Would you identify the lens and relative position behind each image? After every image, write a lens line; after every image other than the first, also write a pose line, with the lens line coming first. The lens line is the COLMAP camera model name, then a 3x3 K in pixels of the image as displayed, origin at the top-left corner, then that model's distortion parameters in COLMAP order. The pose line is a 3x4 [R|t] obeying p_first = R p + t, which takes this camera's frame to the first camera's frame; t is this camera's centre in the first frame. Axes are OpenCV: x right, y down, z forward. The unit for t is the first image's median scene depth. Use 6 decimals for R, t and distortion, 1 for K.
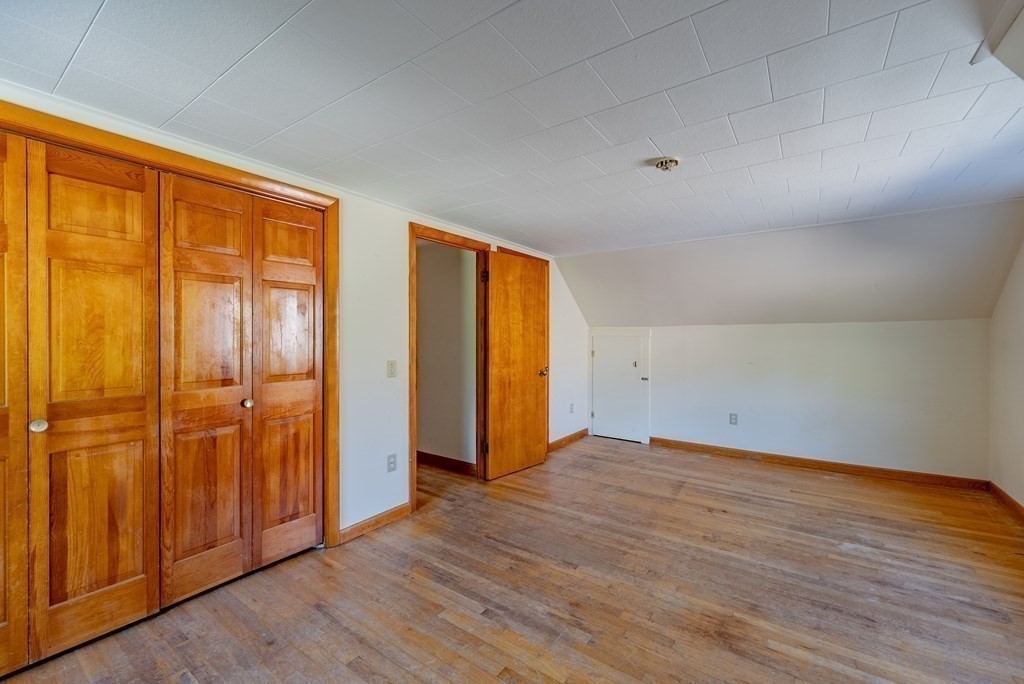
lens RADIAL K [[423.2, 0, 522.3], [0, 423.2, 338.8], [0, 0, 1]] dist [0.001200, -0.000156]
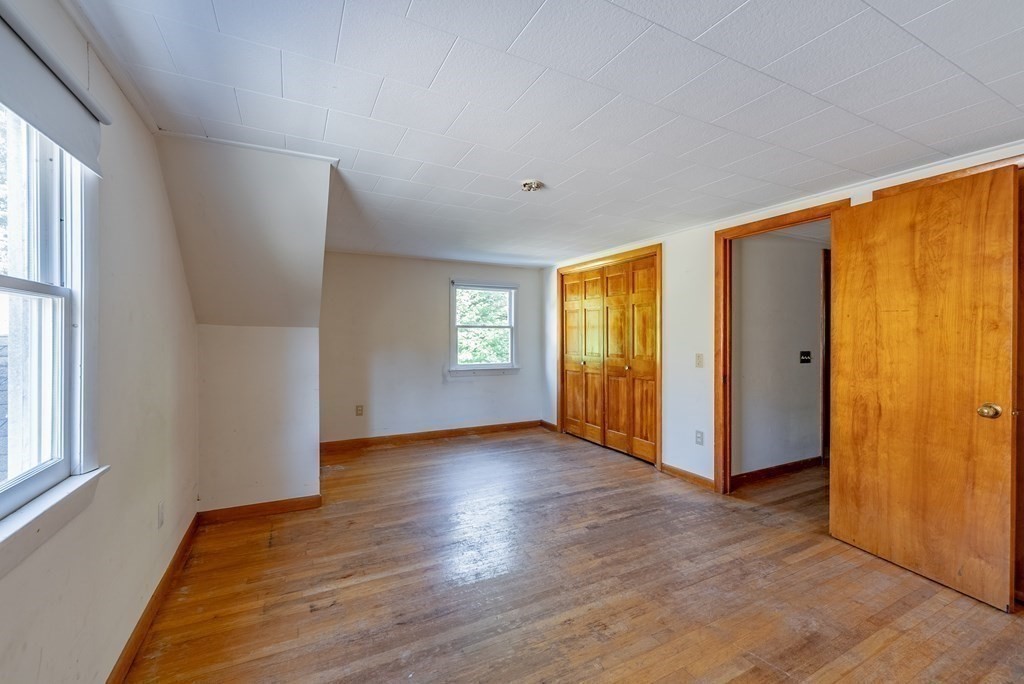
lens RADIAL K [[419.8, 0, 509.7], [0, 419.8, 335.9], [0, 0, 1]] dist [0.001014, -0.000070]
pose [[-0.474713, -0.000789, -0.880141, 1.207756], [-0.006377, 0.999976, 0.002543, 0.001601], [0.880118, 0.006820, -0.474706, 1.301771]]
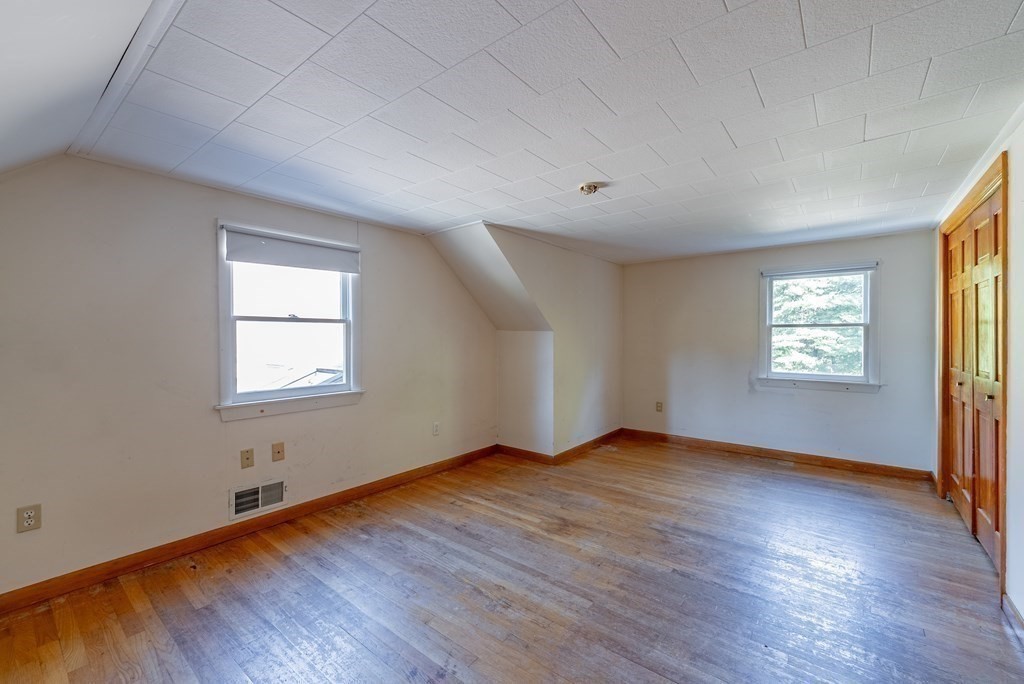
lens RADIAL K [[423.2, 0, 522.3], [0, 423.2, 338.8], [0, 0, 1]] dist [0.001200, -0.000156]
pose [[-0.998456, -0.000358, 0.055551, 0.402632], [0.000136, 0.999960, 0.008901, -0.001787], [-0.055552, 0.008895, -0.998416, 1.899610]]
